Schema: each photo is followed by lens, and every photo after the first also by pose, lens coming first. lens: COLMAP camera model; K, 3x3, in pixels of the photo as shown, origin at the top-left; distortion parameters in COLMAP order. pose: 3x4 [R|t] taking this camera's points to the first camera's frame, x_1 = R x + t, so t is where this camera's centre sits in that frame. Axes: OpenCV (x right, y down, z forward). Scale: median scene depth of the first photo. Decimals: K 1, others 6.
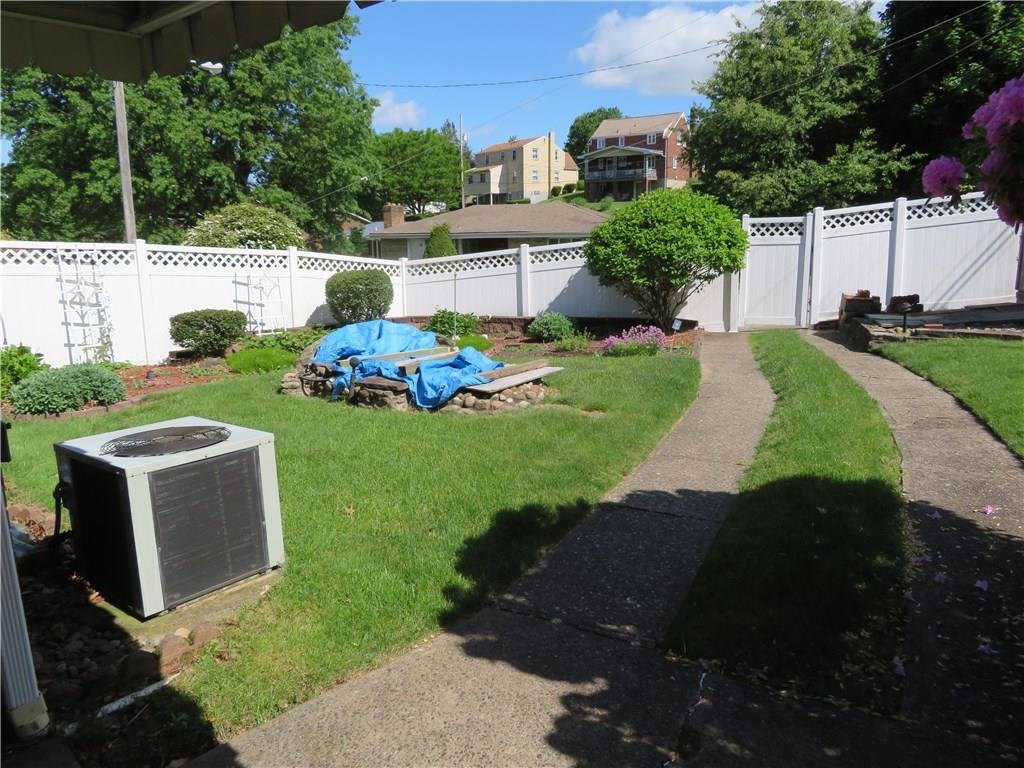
lens RADIAL K [[727.2, 0, 512.8], [0, 727.2, 386.1], [0, 0, 1]] dist [-0.012390, 0.002427]
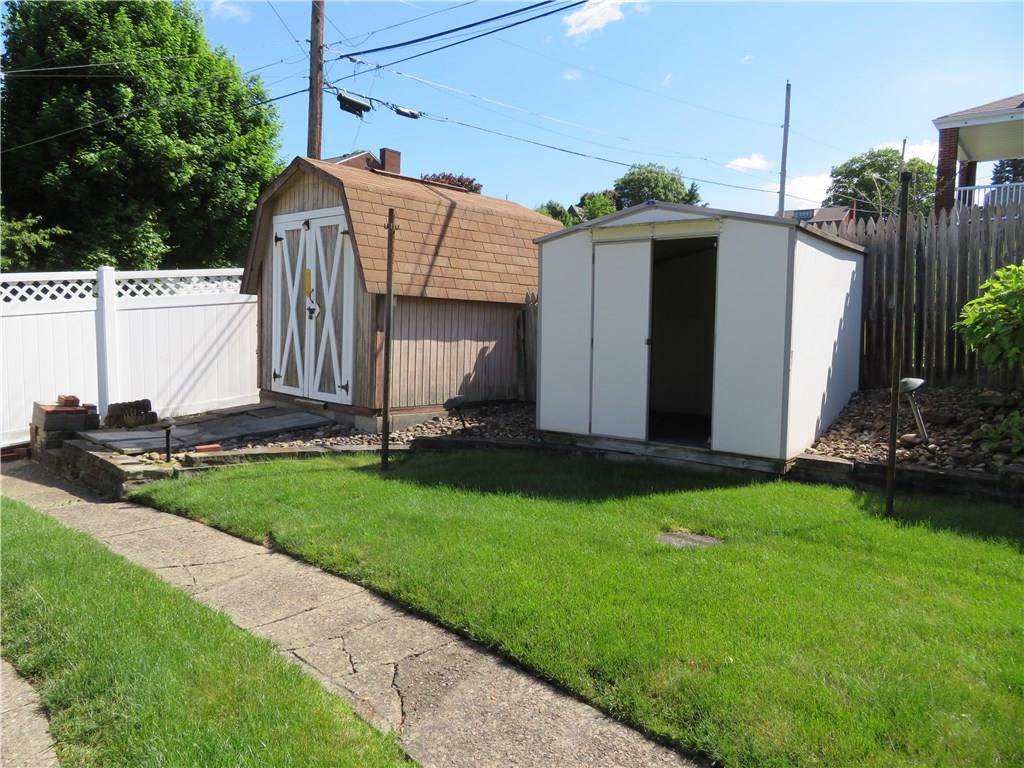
lens RADIAL K [[727.2, 0, 514.4], [0, 727.2, 388.1], [0, 0, 1]] dist [-0.012390, 0.002427]
pose [[0.459564, -0.032098, 0.887564, 0.079907], [0.137249, 0.989909, -0.035265, -0.059399], [-0.877476, 0.138024, 0.459332, 0.329772]]
